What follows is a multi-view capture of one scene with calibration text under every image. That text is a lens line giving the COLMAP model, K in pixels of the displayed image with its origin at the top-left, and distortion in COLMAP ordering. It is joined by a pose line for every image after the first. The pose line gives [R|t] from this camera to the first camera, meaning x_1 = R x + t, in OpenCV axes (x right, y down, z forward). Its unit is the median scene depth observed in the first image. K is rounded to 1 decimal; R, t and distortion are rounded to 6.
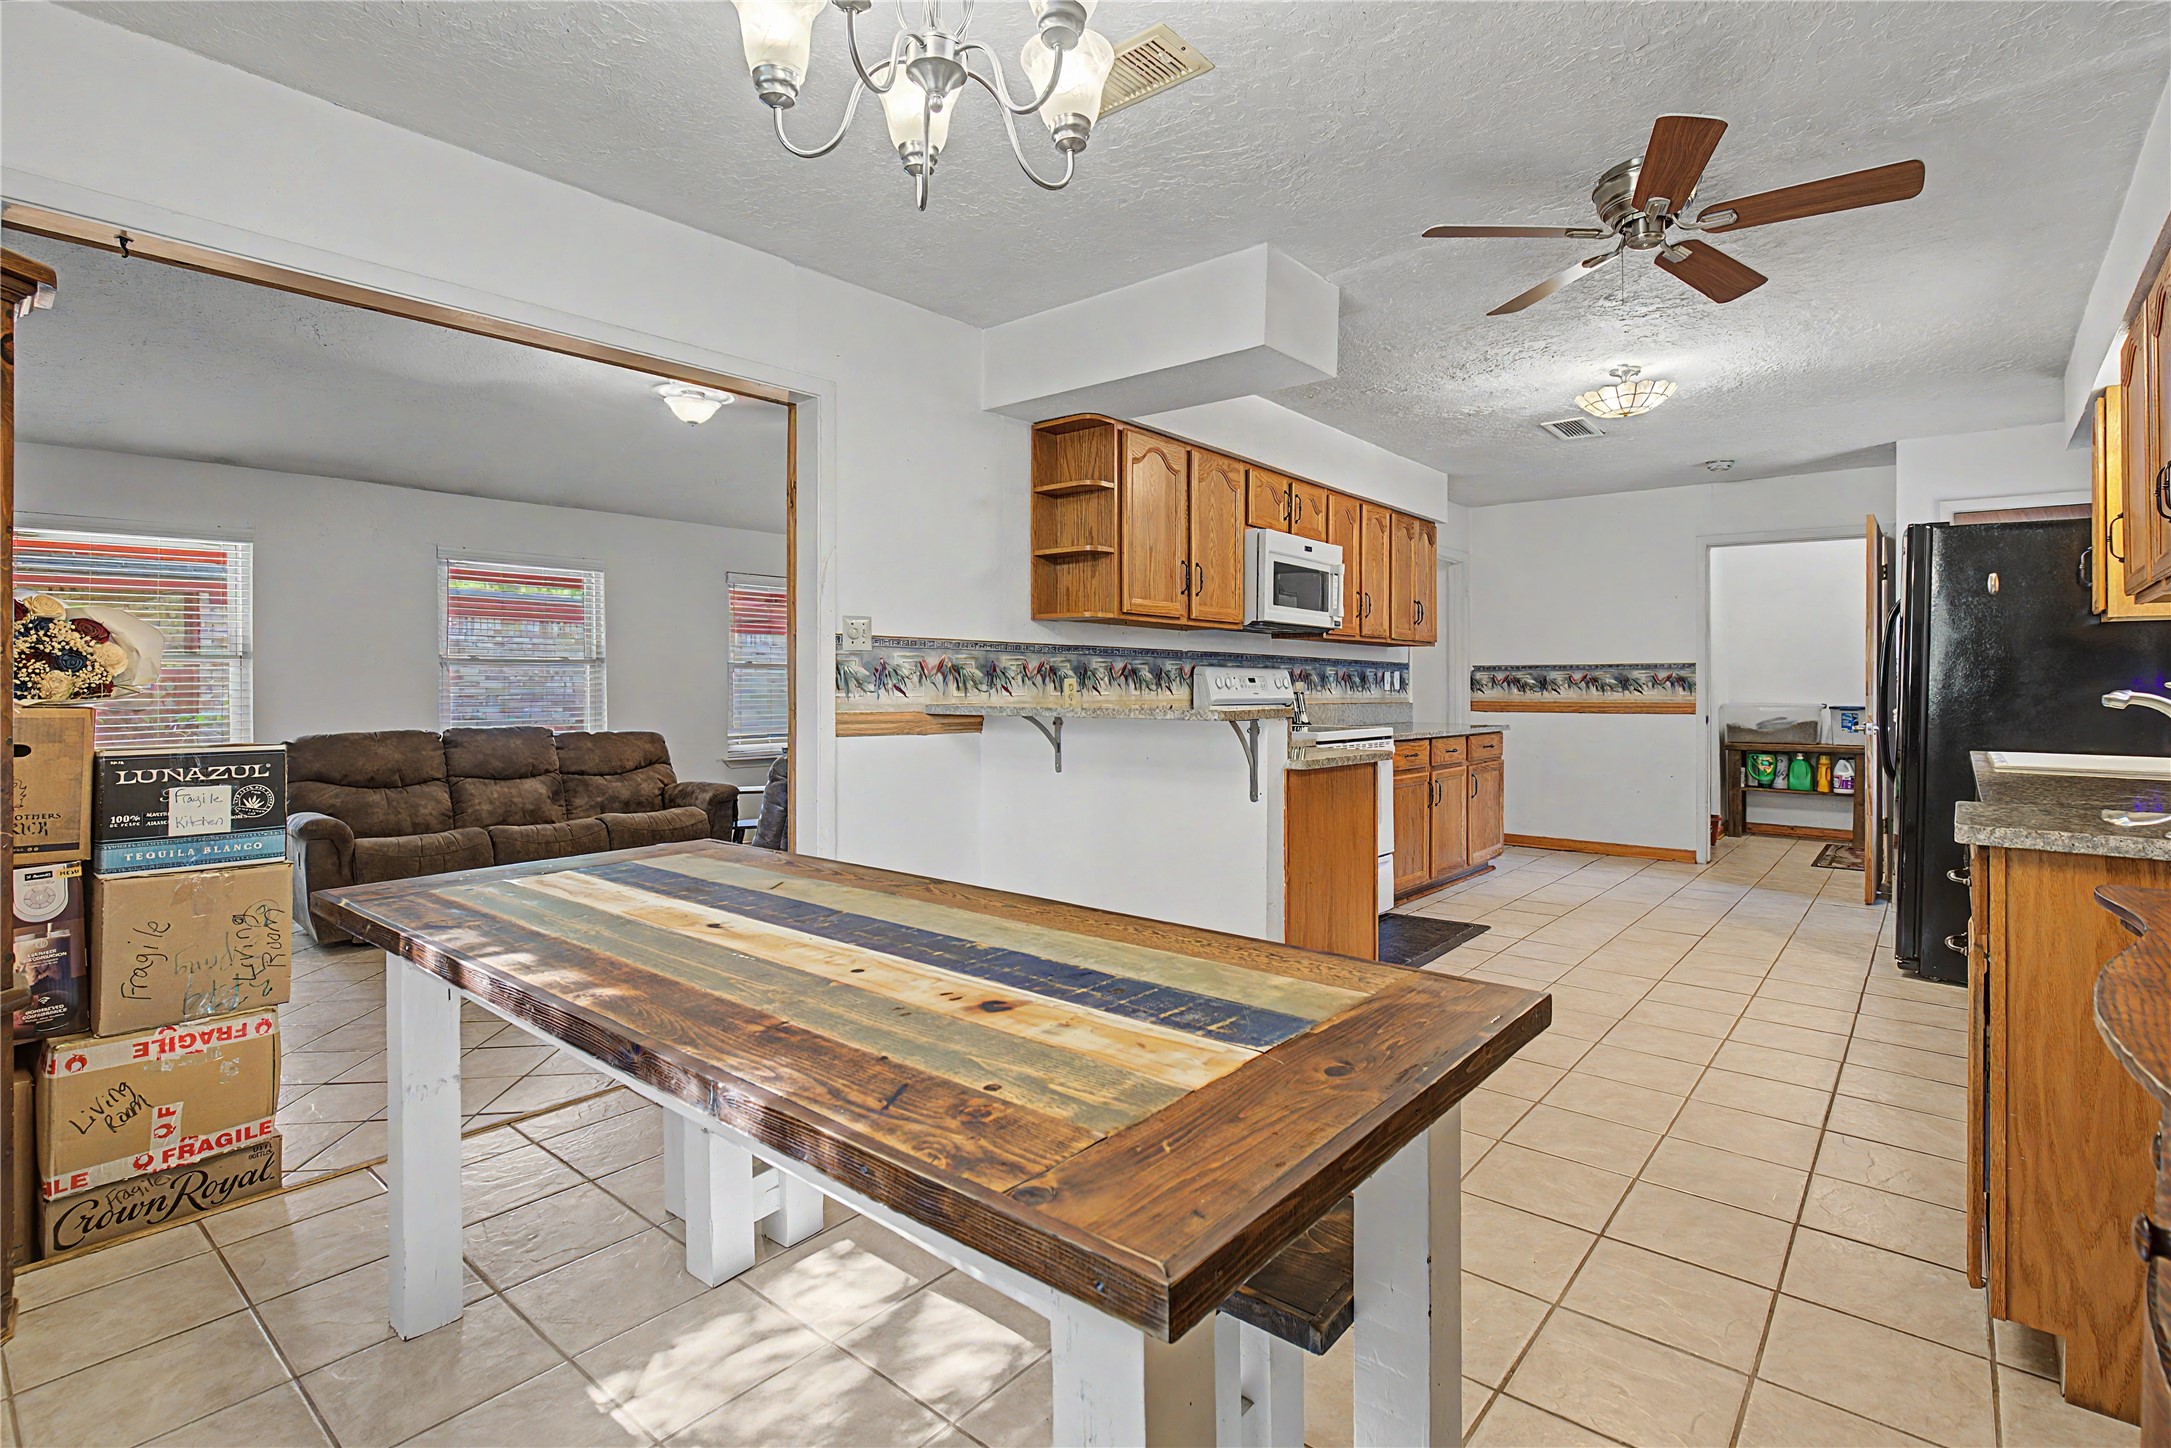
lens RADIAL K [[1010.0, 0, 1079.8], [0, 1010.0, 671.3], [0, 0, 1]] dist [-0.001669, 0.000722]
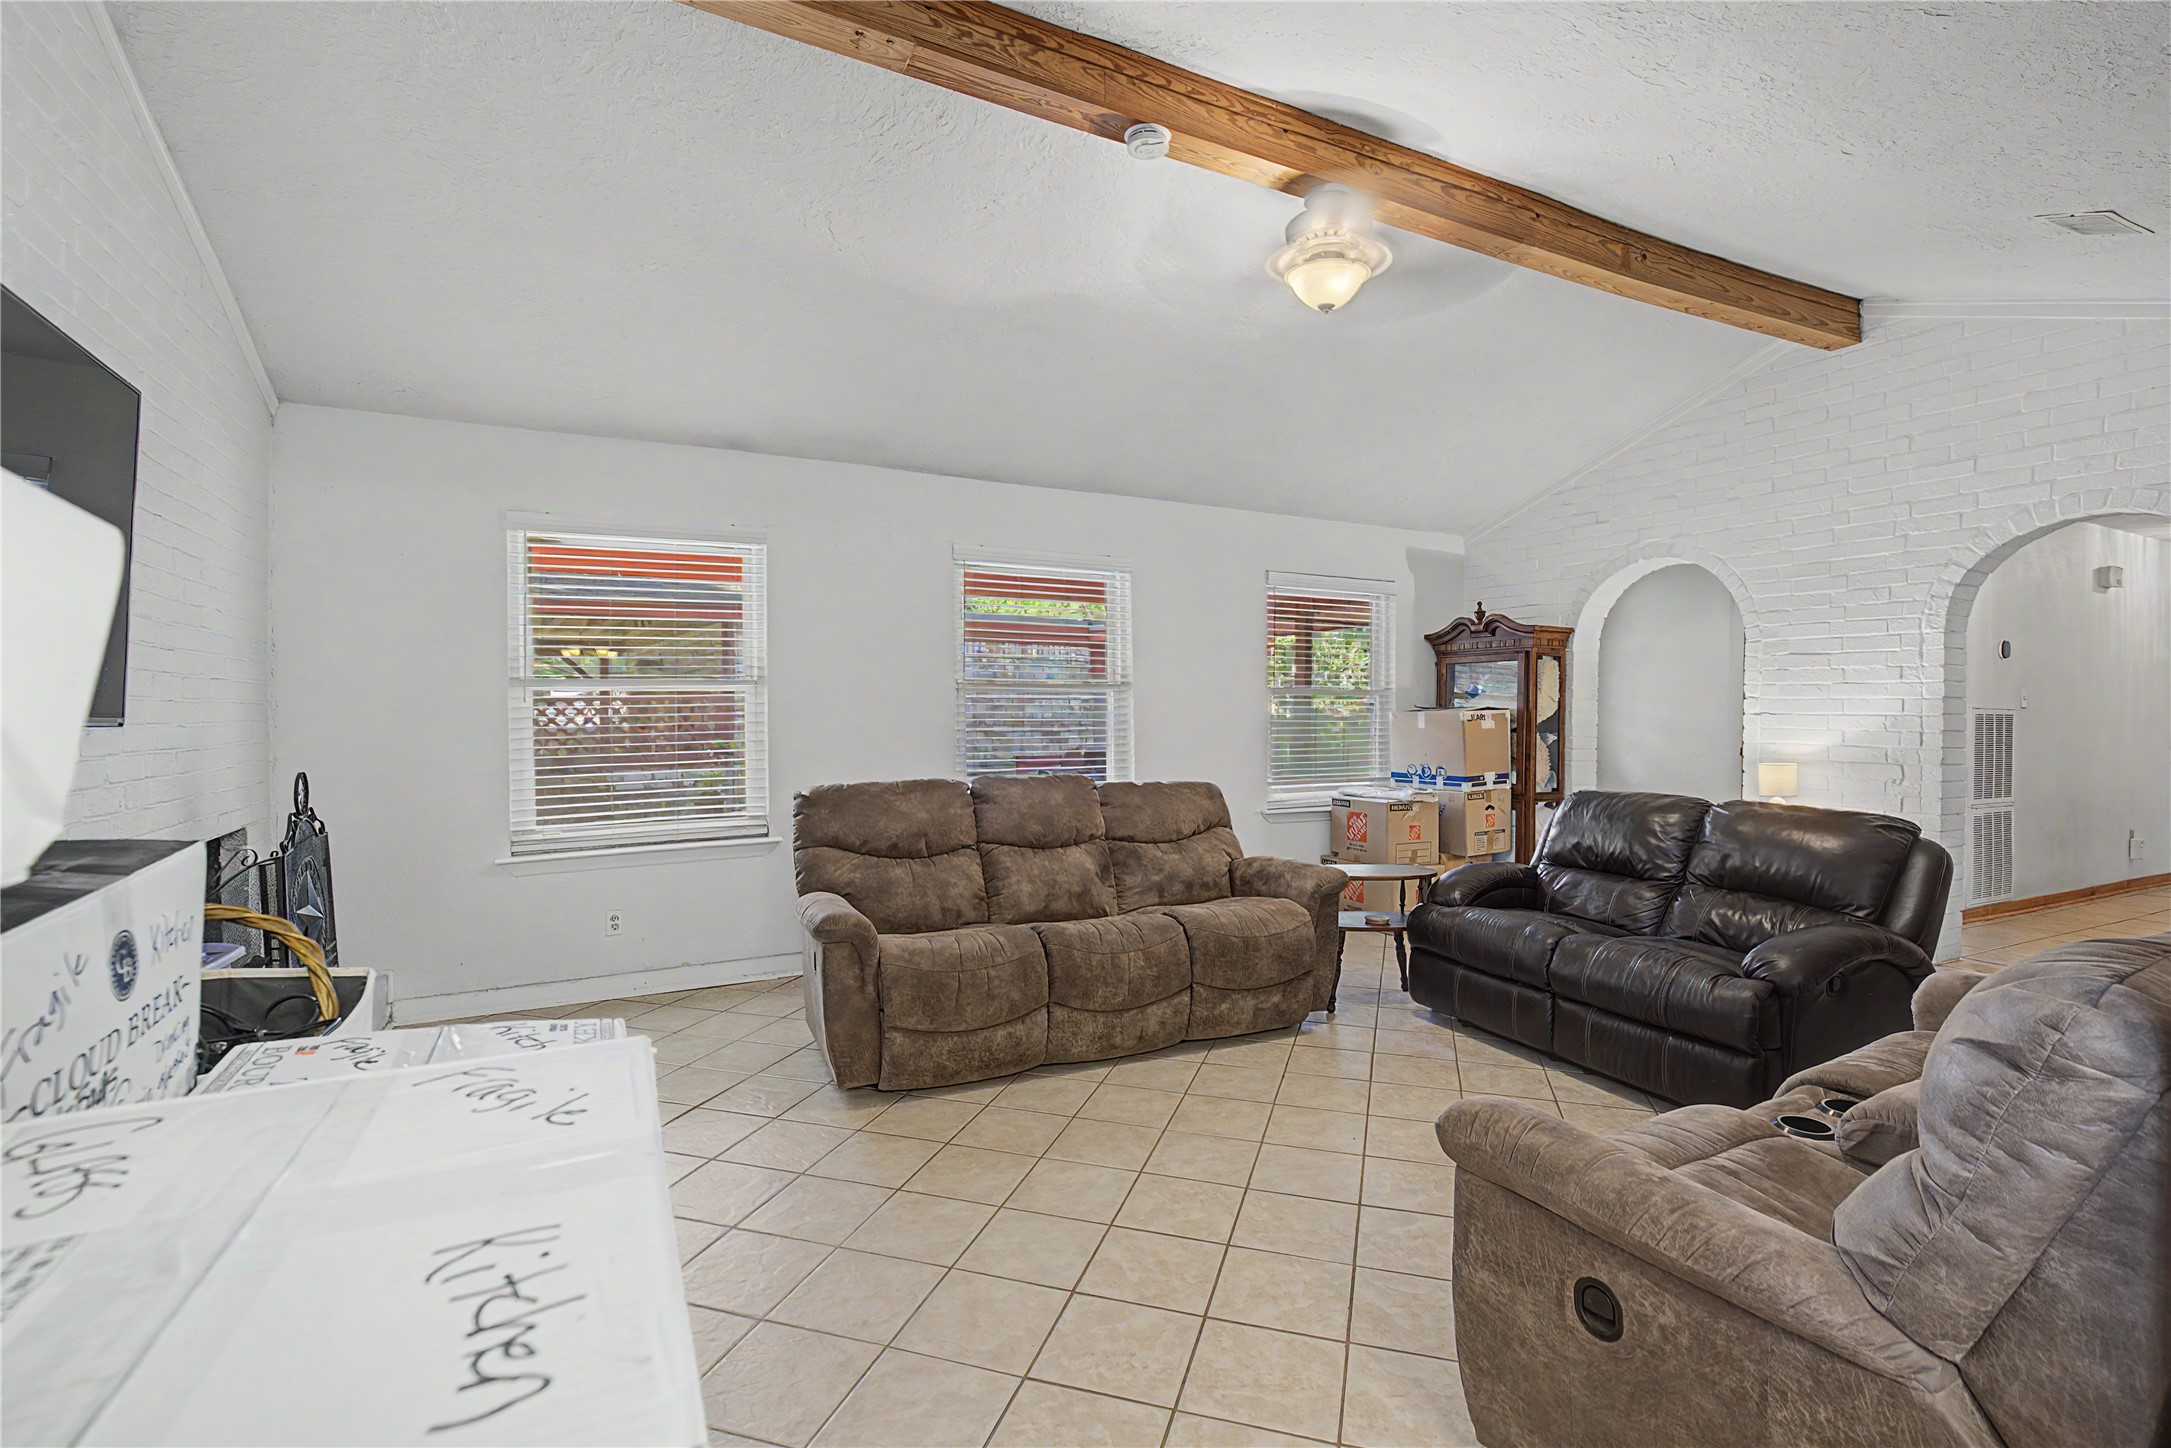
lens RADIAL K [[1010.0, 0, 1088.8], [0, 1010.0, 712.0], [0, 0, 1]] dist [-0.001669, 0.000722]
pose [[0.925406, 0.009216, -0.378865, -0.265822], [-0.002335, 0.999824, 0.018617, -0.005709], [0.378970, -0.016343, 0.925265, 0.339185]]
